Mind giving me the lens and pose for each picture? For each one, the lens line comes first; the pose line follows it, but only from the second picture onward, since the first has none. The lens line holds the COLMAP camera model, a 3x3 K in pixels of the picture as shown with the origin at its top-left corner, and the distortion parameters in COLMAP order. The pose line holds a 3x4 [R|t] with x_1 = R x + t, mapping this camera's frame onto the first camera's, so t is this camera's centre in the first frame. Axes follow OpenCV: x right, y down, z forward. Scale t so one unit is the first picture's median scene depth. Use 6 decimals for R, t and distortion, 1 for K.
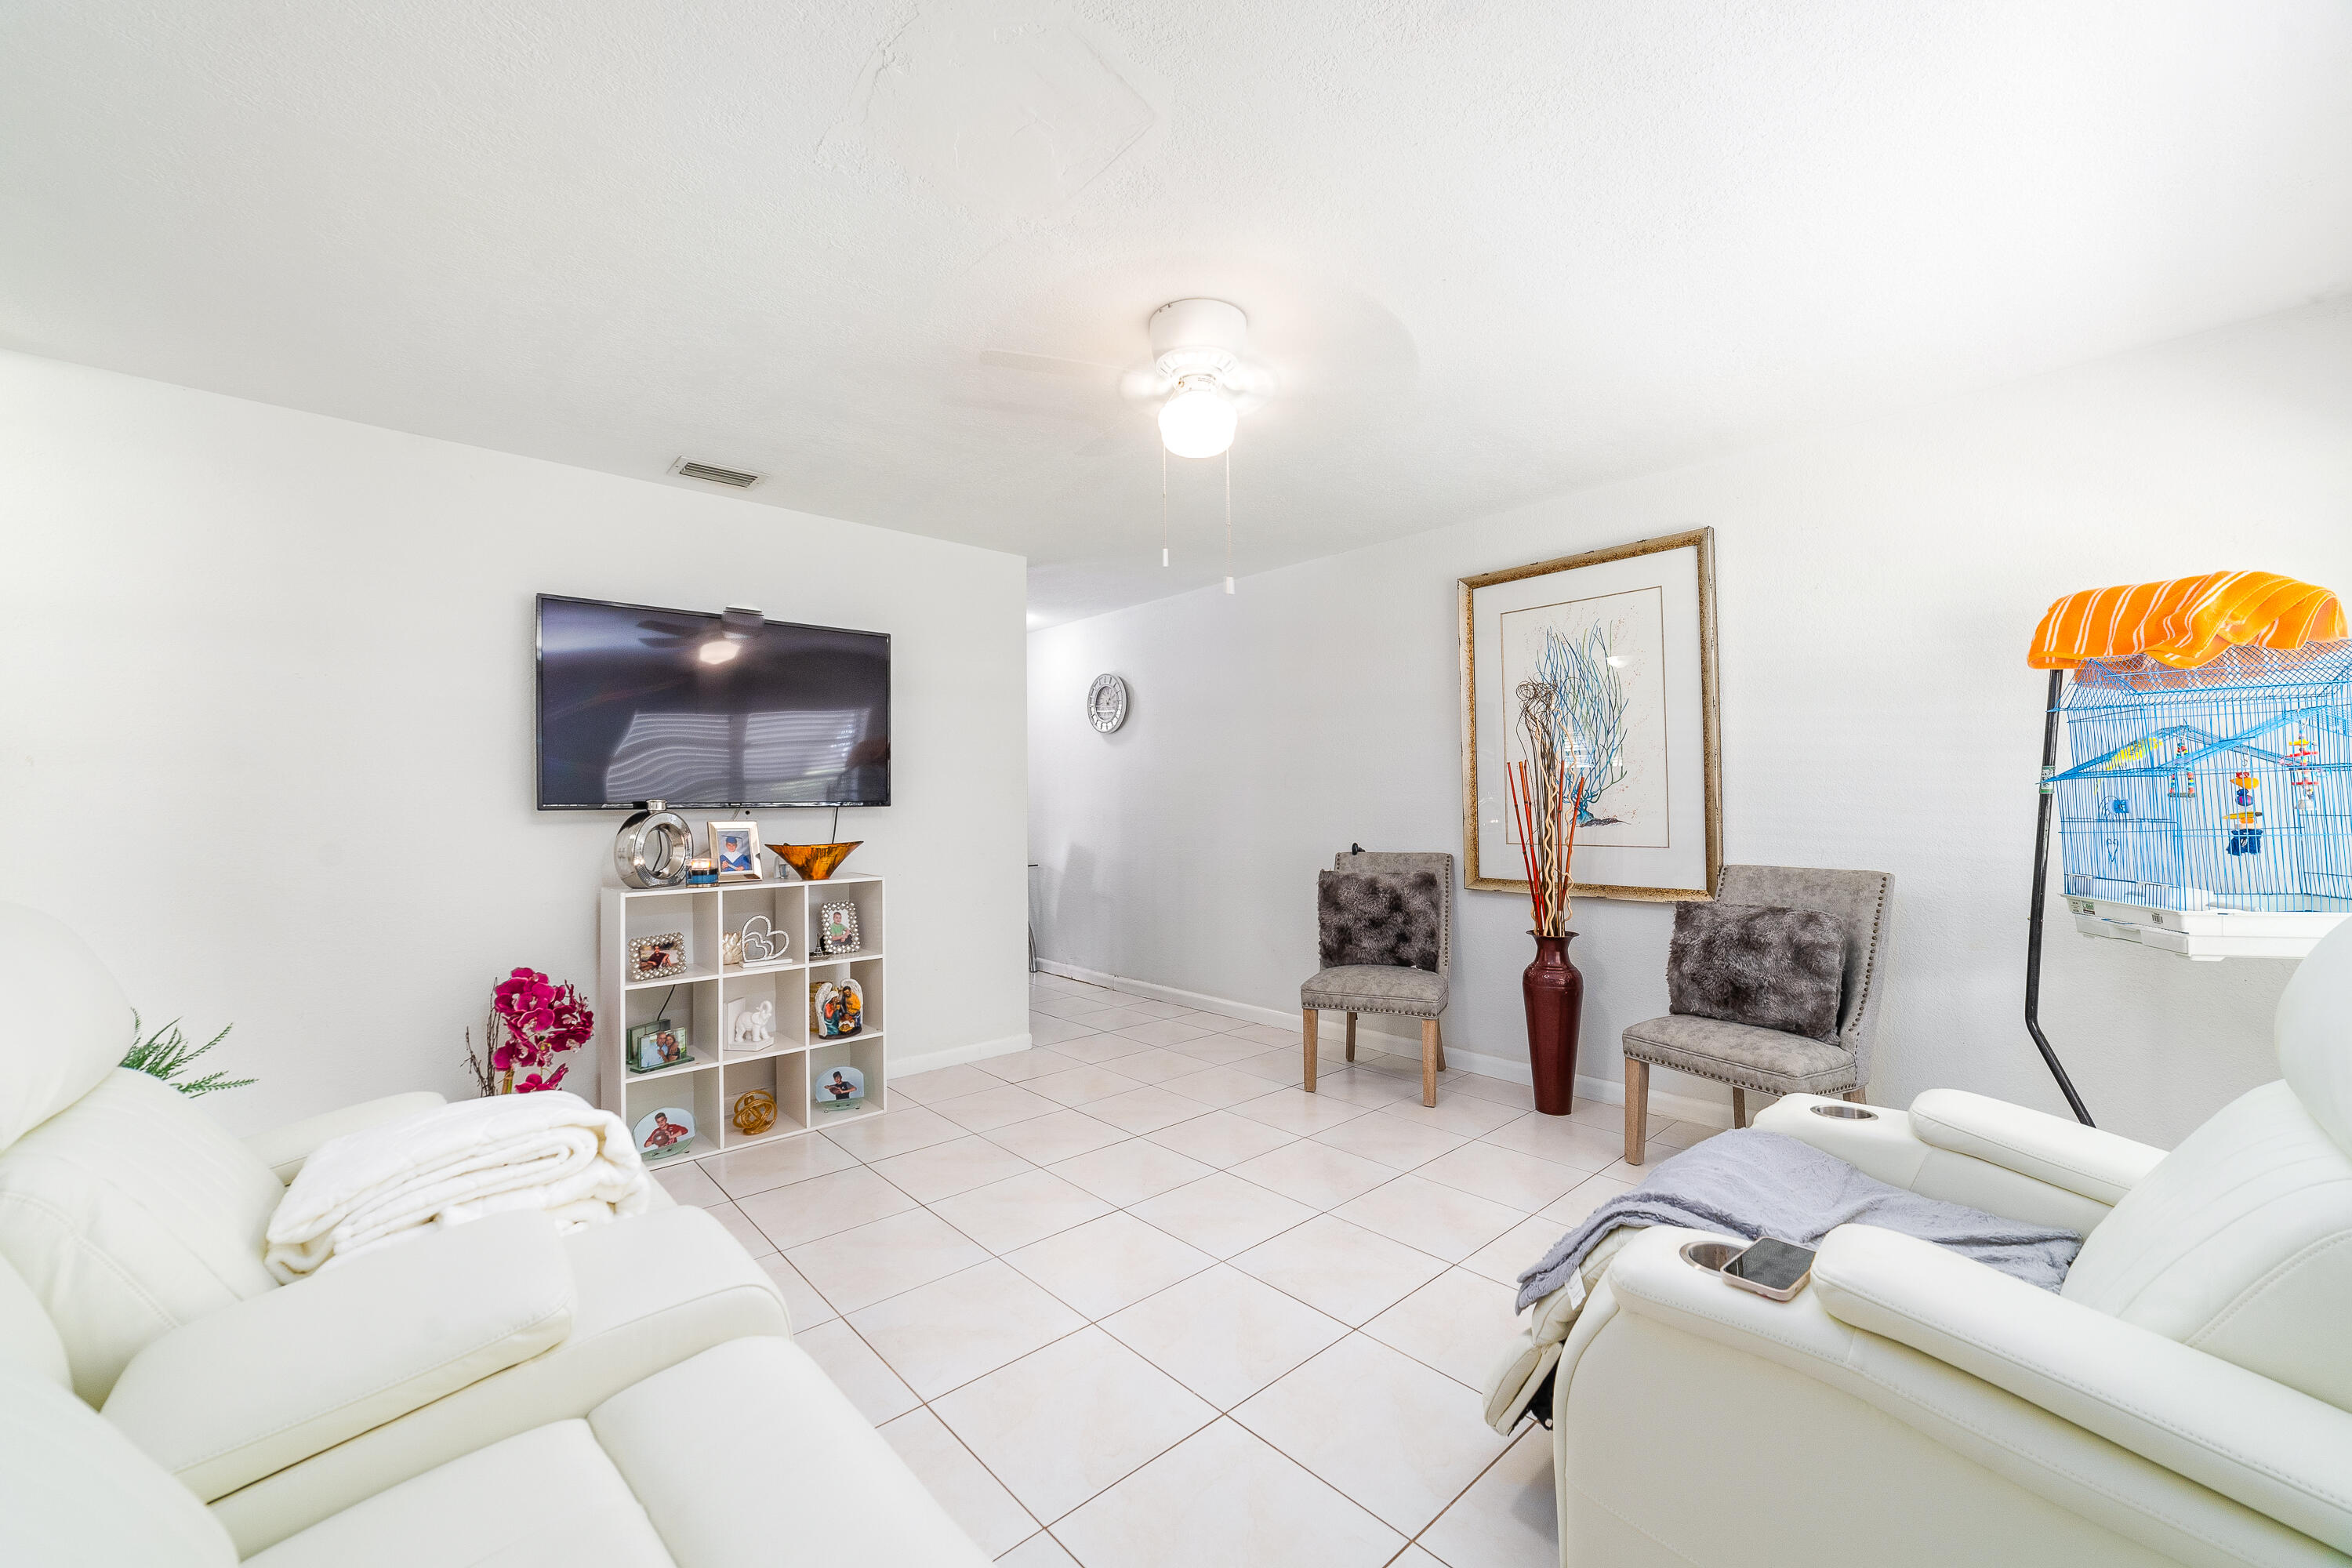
lens RADIAL K [[925.7, 0, 1176.0], [0, 925.7, 784.0], [0, 0, 1]] dist [-0.000454, 0.000029]
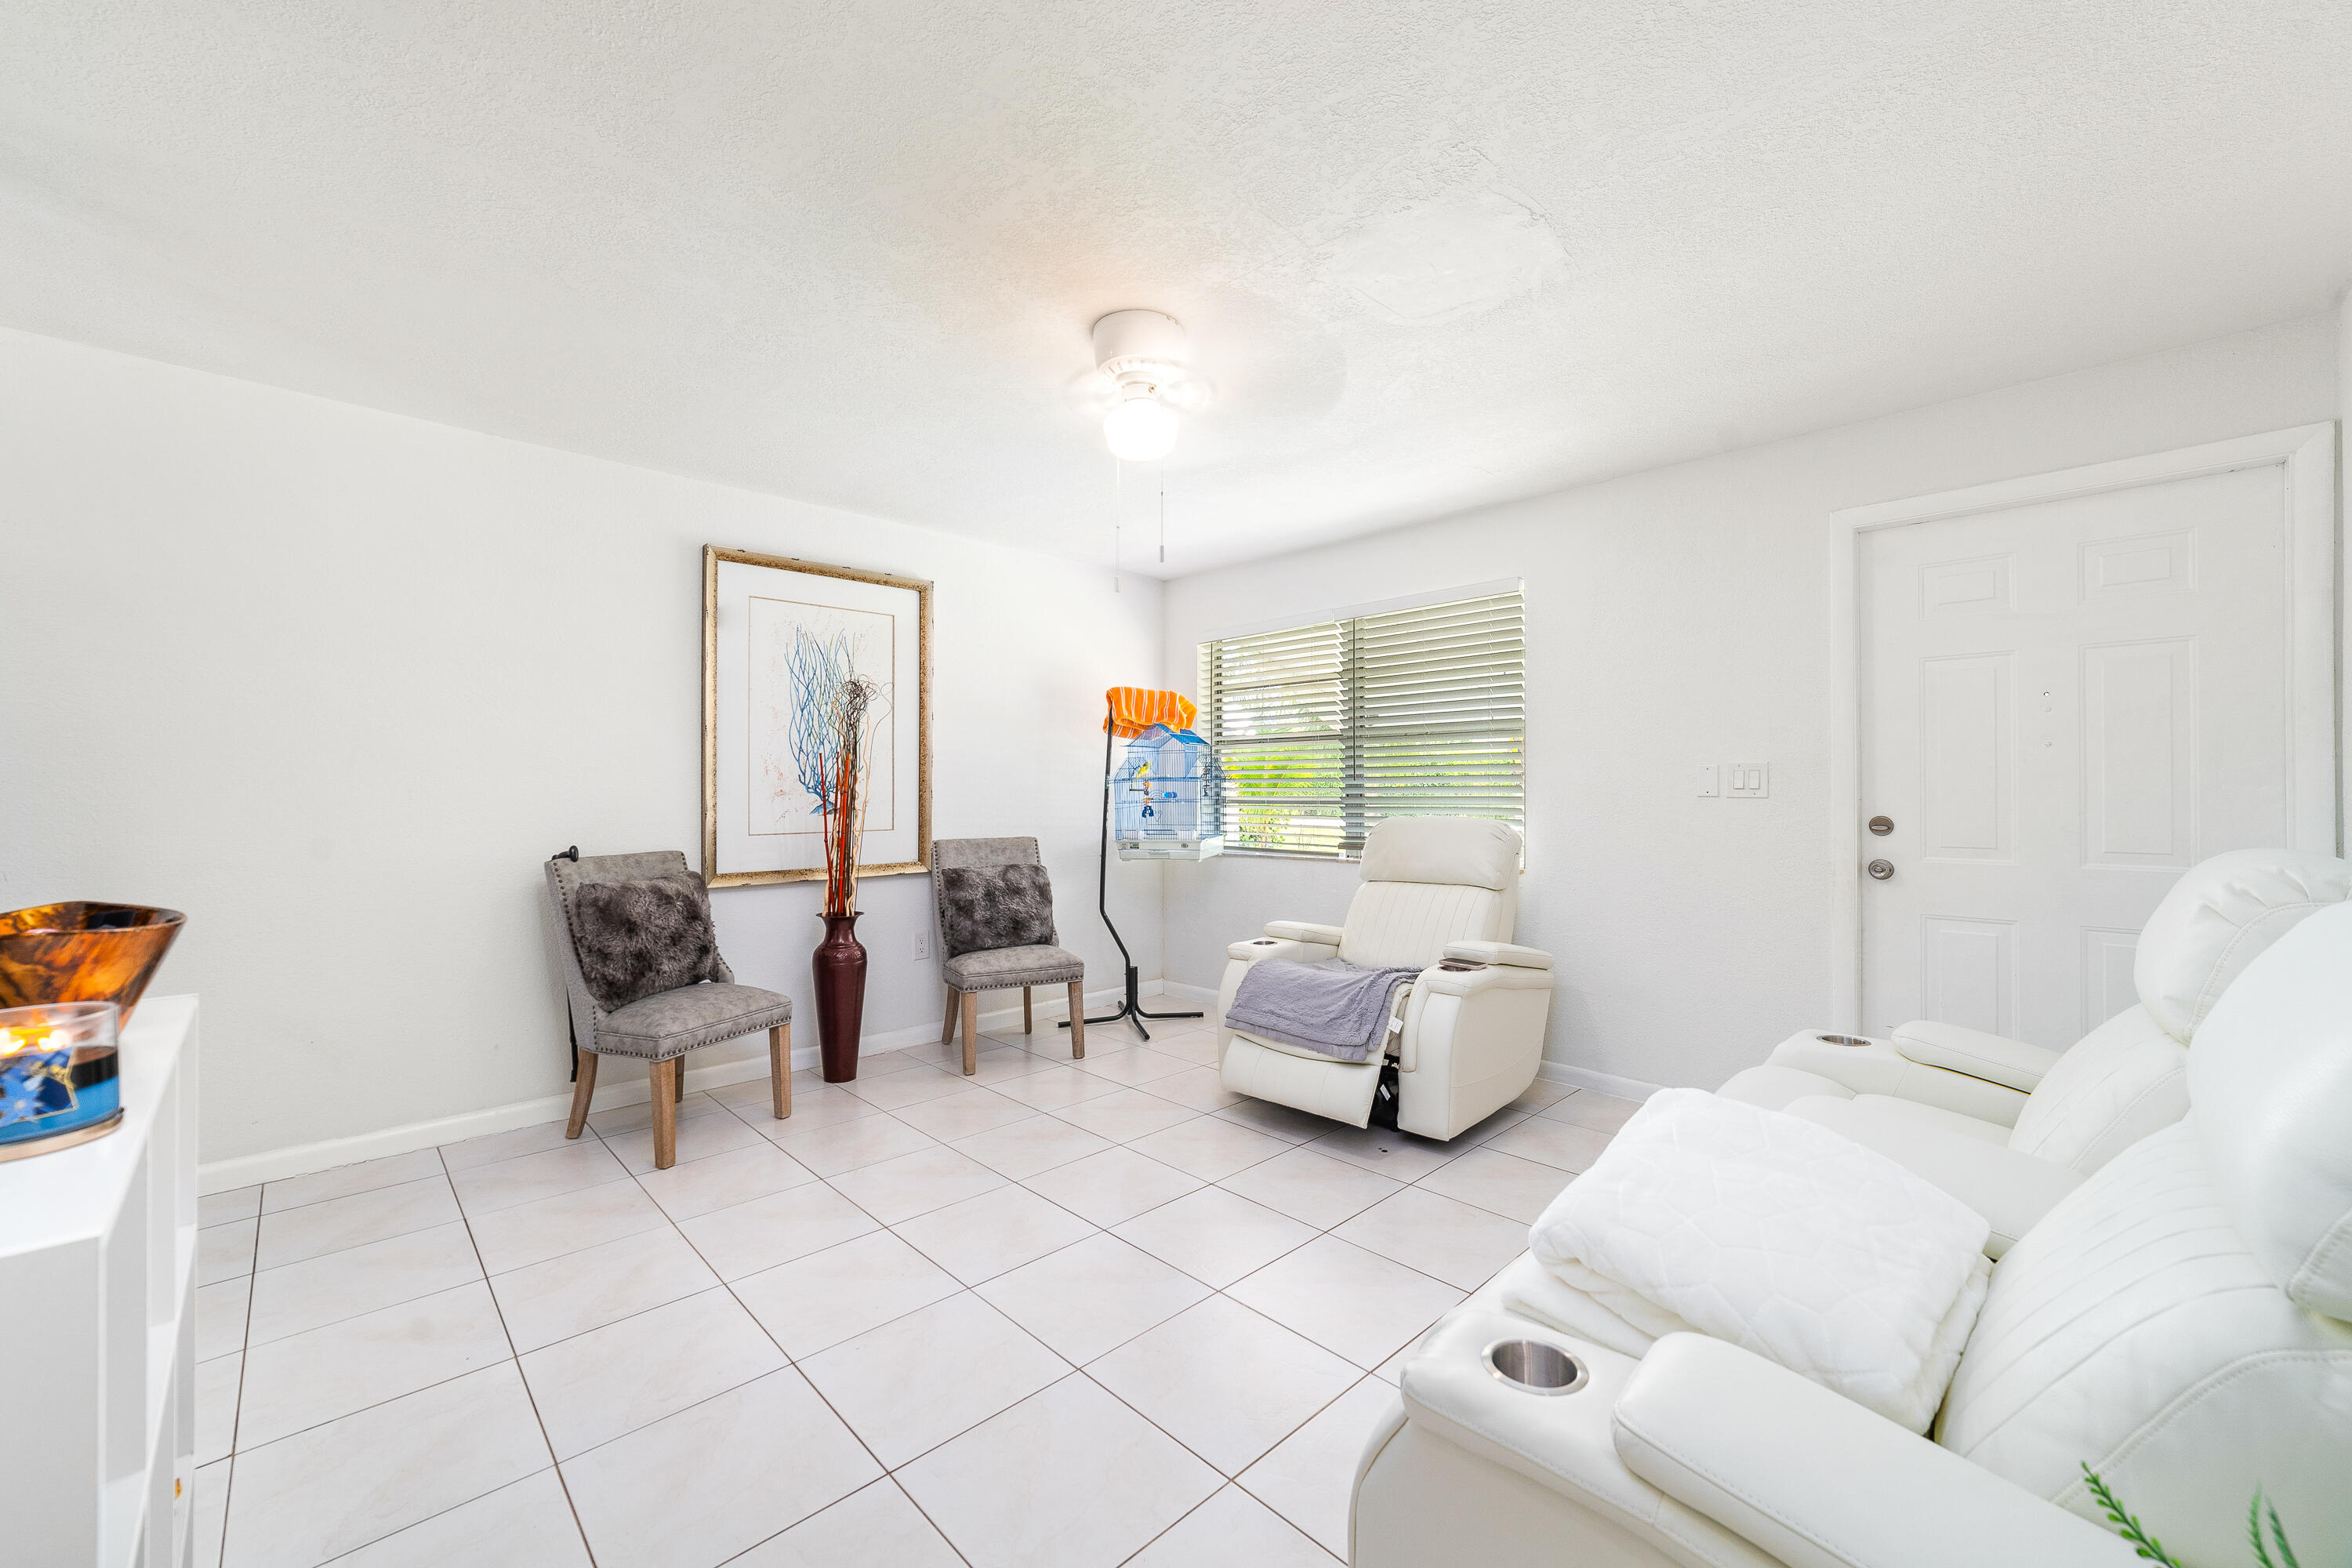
lens RADIAL K [[925.7, 0, 1176.0], [0, 925.7, 784.0], [0, 0, 1]] dist [-0.000454, 0.000029]
pose [[-0.018690, 0.011912, 0.999754, -0.687291], [-0.020285, 0.999719, -0.012291, 0.015227], [-0.999620, -0.020509, -0.018444, 0.638562]]
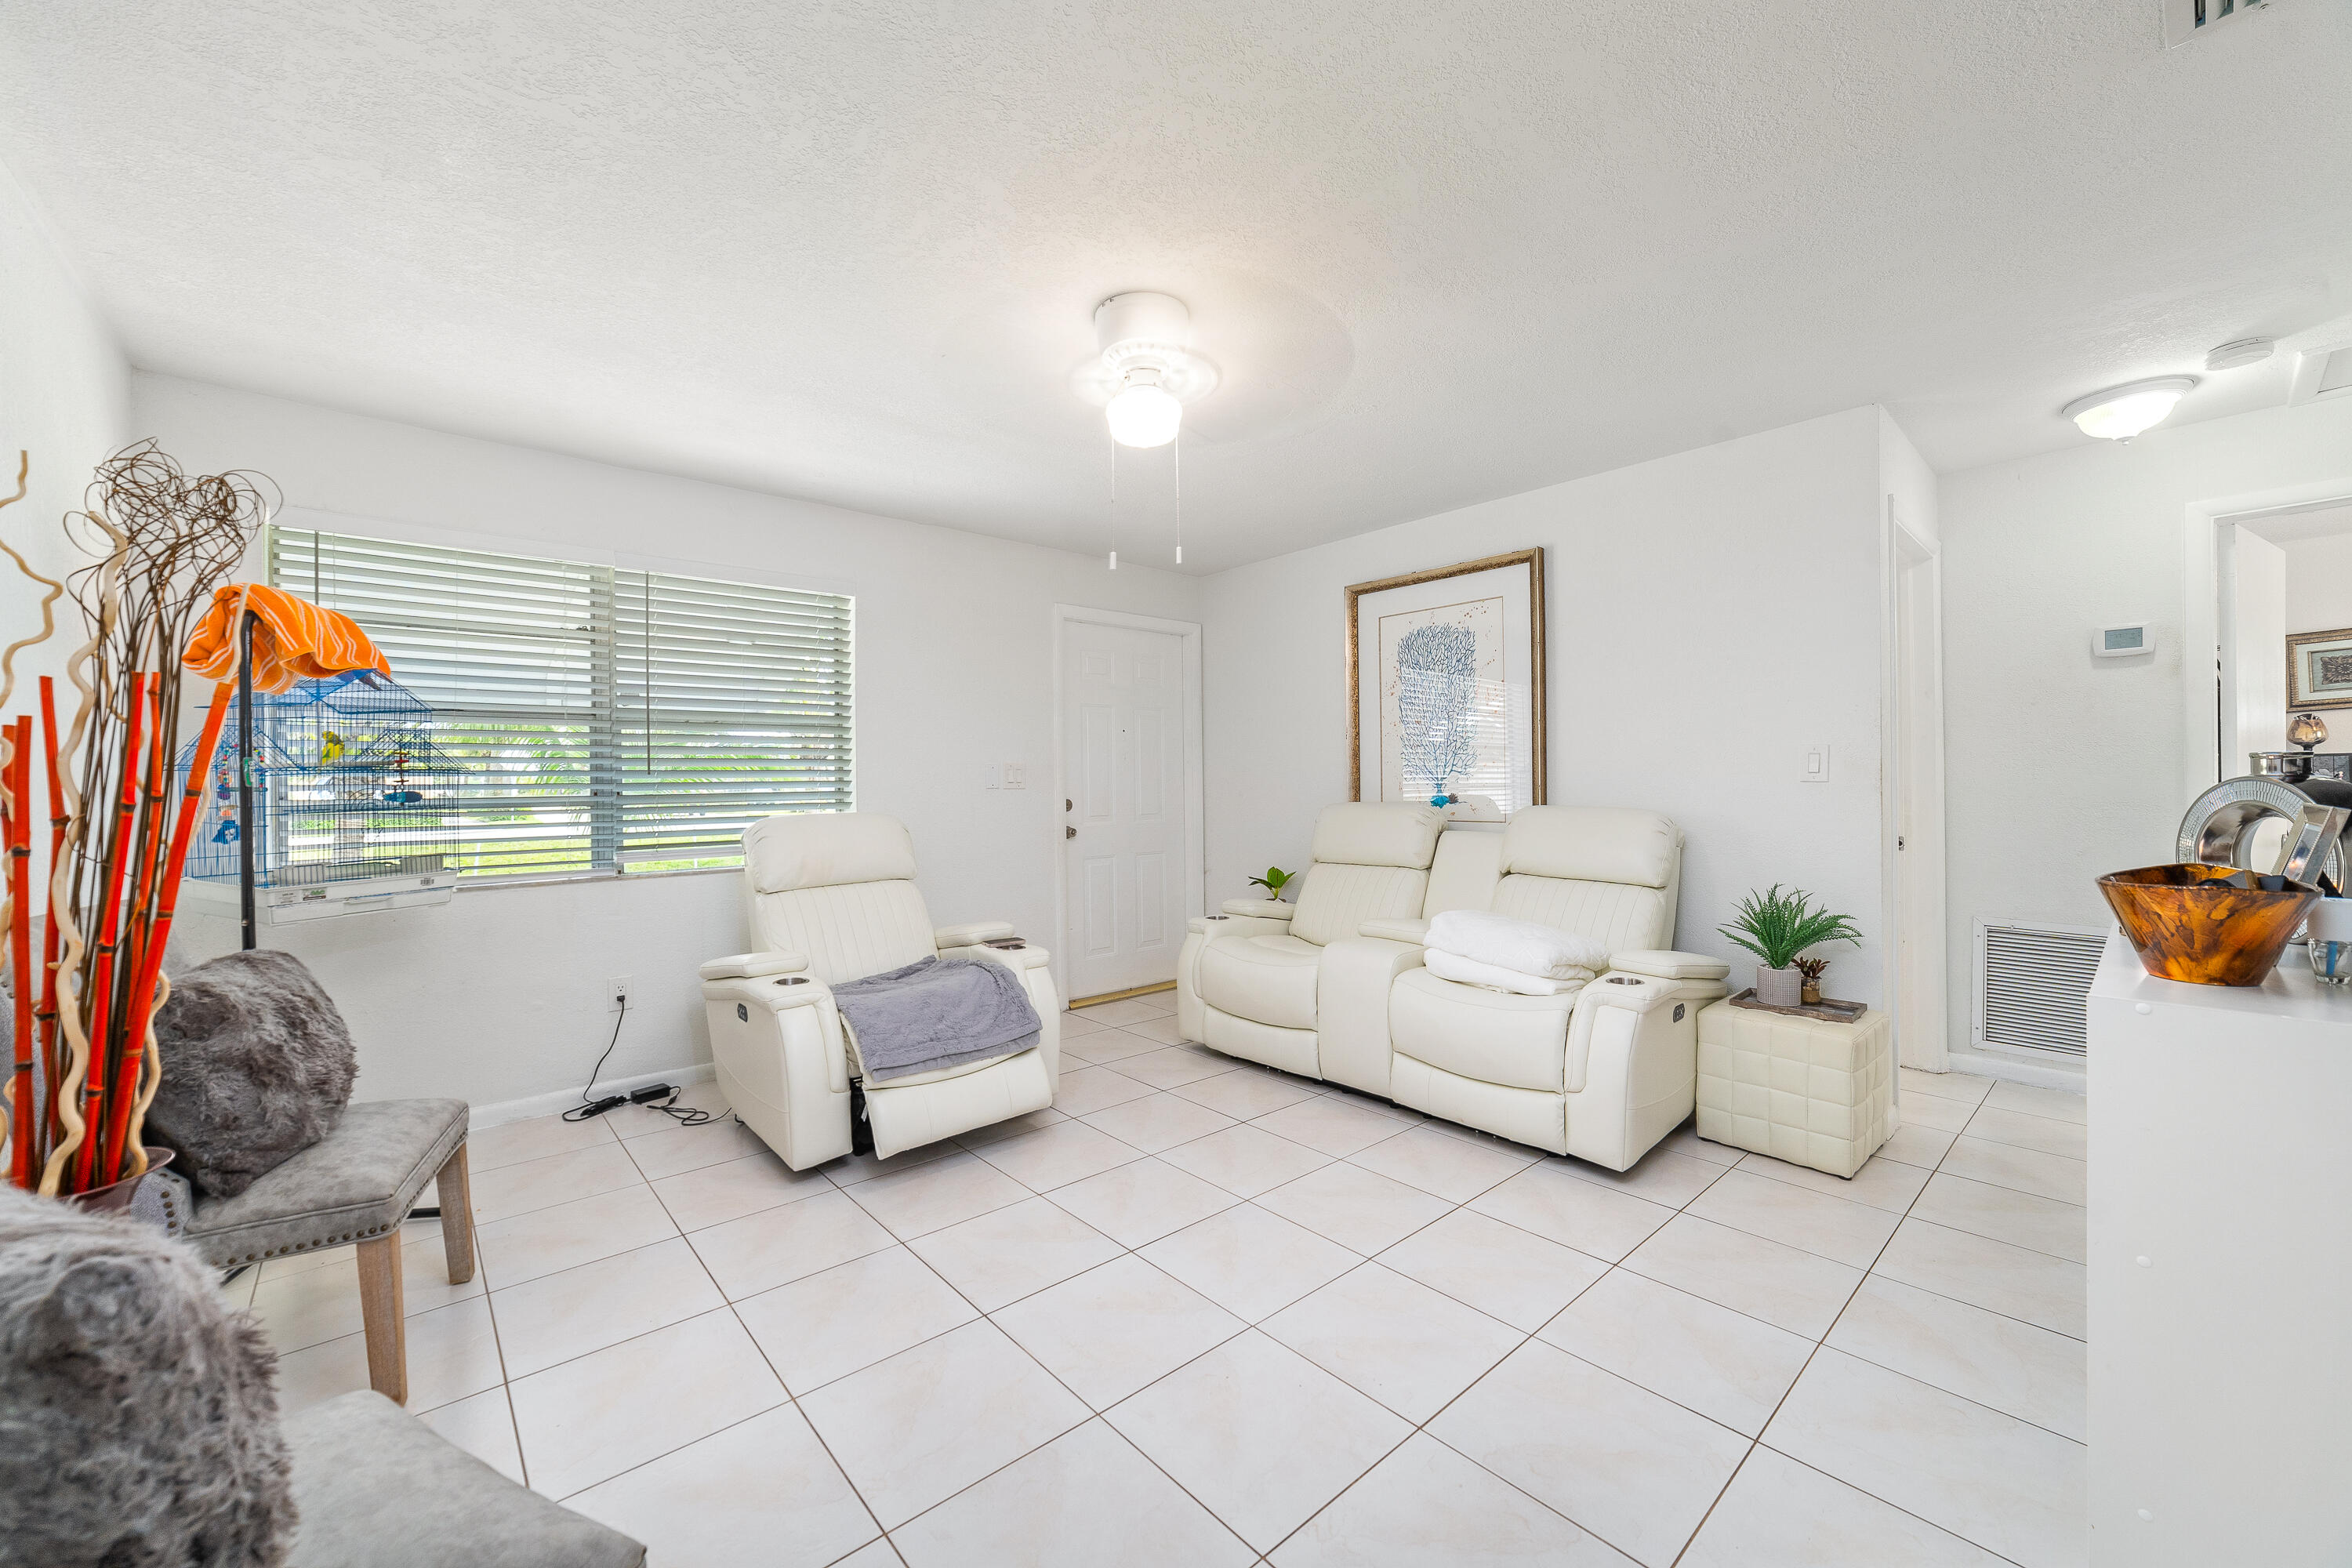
lens RADIAL K [[925.7, 0, 1176.0], [0, 925.7, 784.0], [0, 0, 1]] dist [-0.000454, 0.000029]
pose [[-0.999409, 0.011586, 0.032360, -0.026931], [0.011006, 0.999777, -0.018038, 0.024122], [-0.032562, -0.017671, -0.999313, 1.358781]]
